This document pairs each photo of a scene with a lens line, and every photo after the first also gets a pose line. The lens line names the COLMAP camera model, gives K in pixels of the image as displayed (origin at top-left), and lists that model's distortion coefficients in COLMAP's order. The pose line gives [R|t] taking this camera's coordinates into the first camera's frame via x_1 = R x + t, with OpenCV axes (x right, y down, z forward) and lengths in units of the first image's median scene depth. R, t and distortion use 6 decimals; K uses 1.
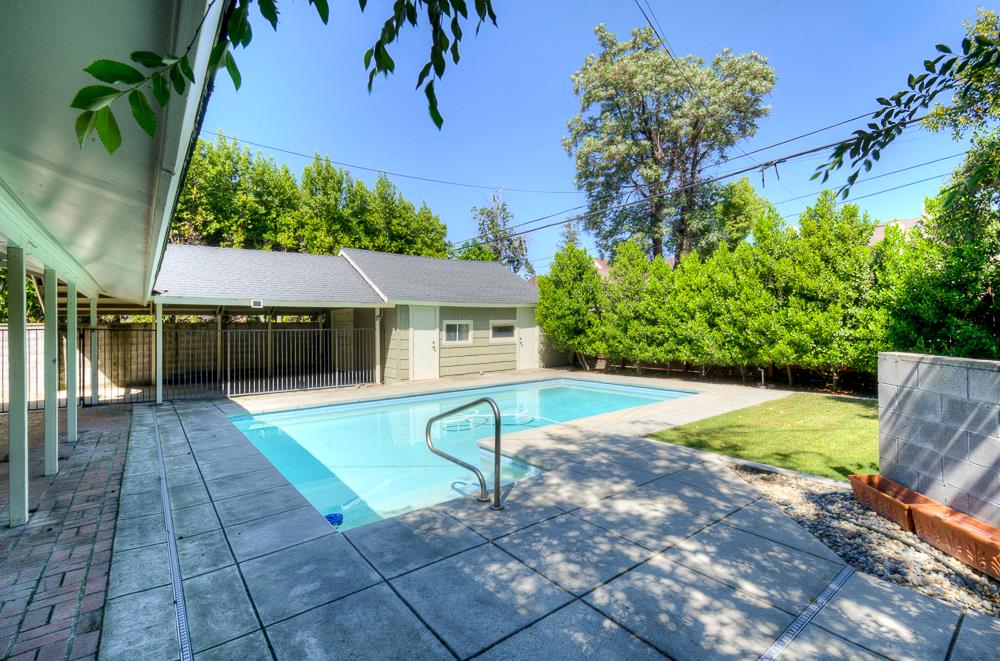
lens RADIAL K [[451.5, 0, 495.8], [0, 451.5, 327.4], [0, 0, 1]] dist [-0.010199, 0.003168]
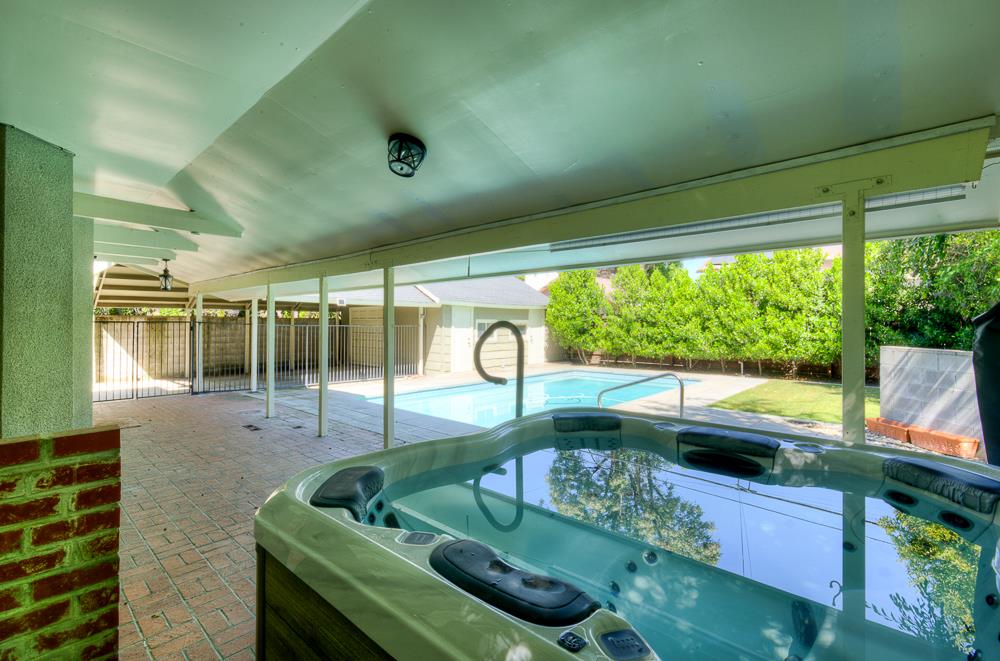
lens RADIAL K [[451.5, 0, 502.9], [0, 451.5, 327.9], [0, 0, 1]] dist [-0.010199, 0.003168]
pose [[0.985174, 0.016061, 0.170802, -0.267898], [-0.016756, 0.999856, 0.002626, 0.001684], [-0.170735, -0.005449, 0.985302, -0.136487]]
